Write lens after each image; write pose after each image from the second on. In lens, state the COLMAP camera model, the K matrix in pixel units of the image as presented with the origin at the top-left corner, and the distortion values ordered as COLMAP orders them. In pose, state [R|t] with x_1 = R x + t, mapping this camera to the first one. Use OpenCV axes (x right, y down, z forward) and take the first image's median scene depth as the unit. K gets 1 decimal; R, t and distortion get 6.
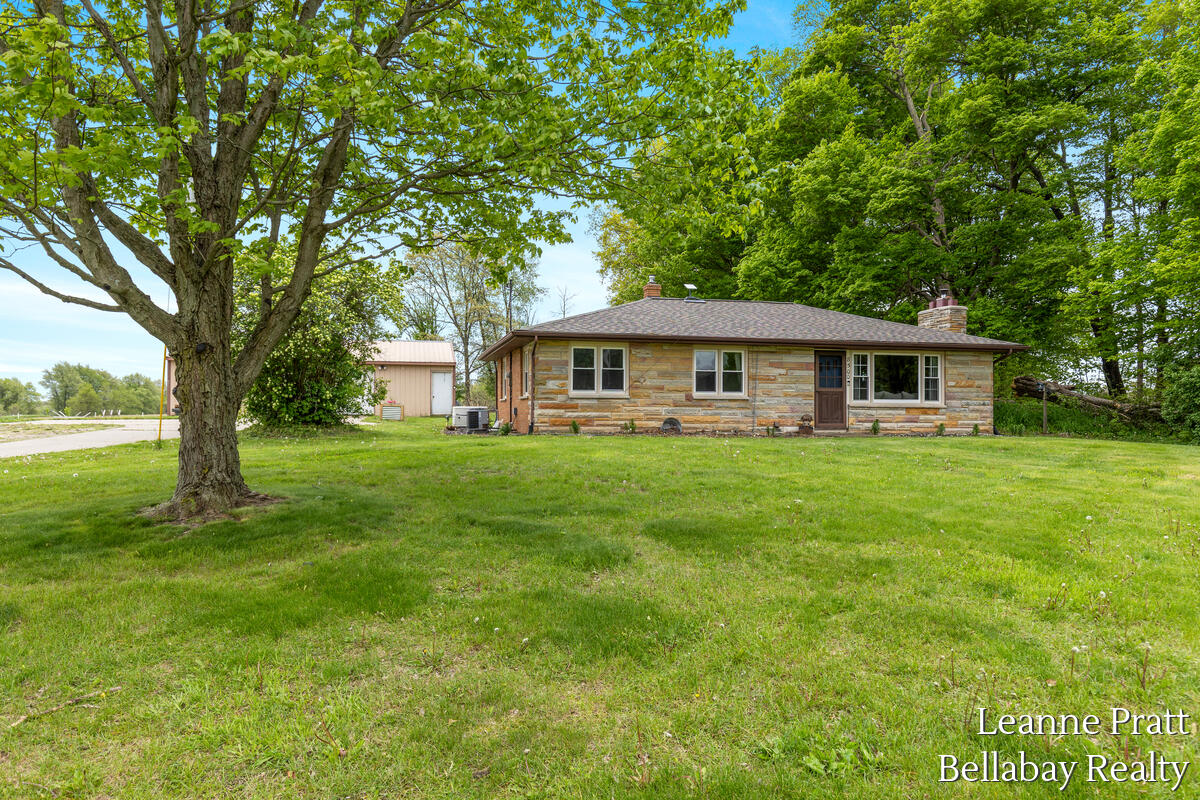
lens RADIAL K [[789.7, 0, 599.2], [0, 789.7, 403.2], [0, 0, 1]] dist [-0.011321, -0.000721]
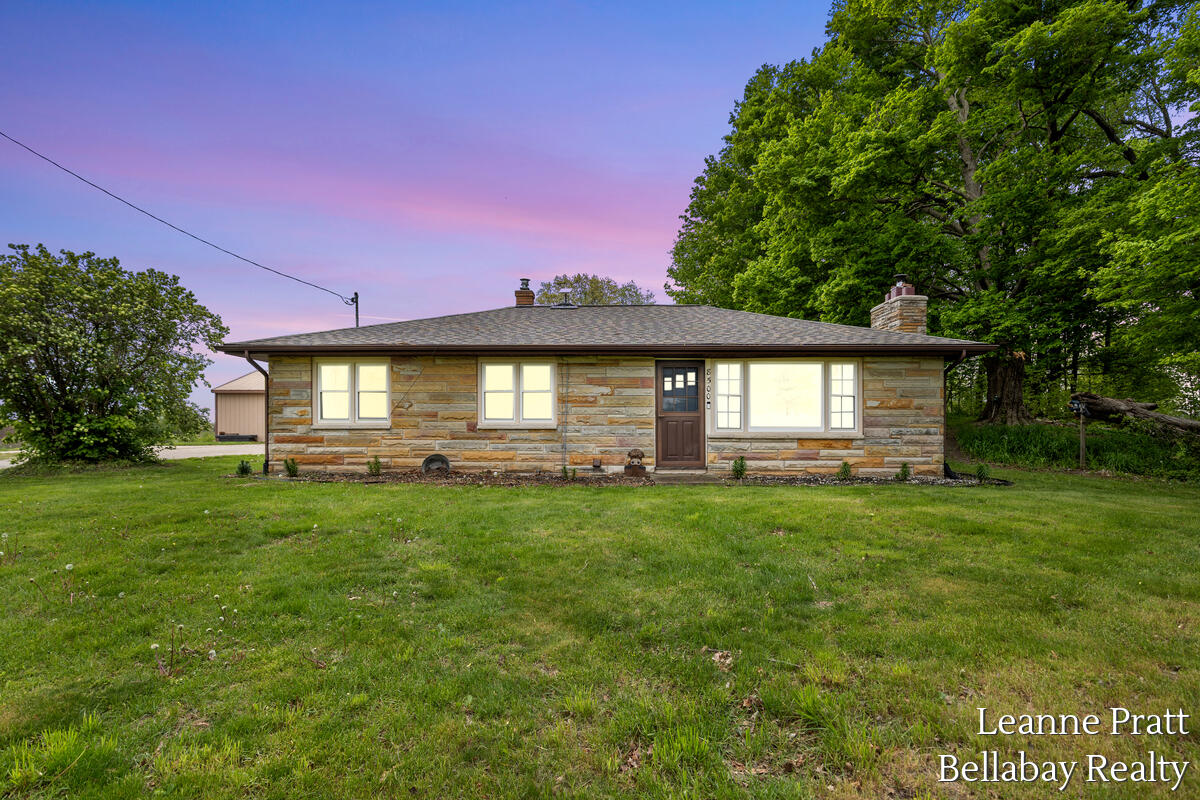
lens RADIAL K [[647.9, 0, 604.0], [0, 647.9, 428.6], [0, 0, 1]] dist [-0.013693, -0.000468]
pose [[0.970095, -0.005344, -0.242668, 0.362334], [0.006889, 0.999961, 0.005518, -0.007842], [0.242629, -0.007024, 0.970094, 0.400986]]
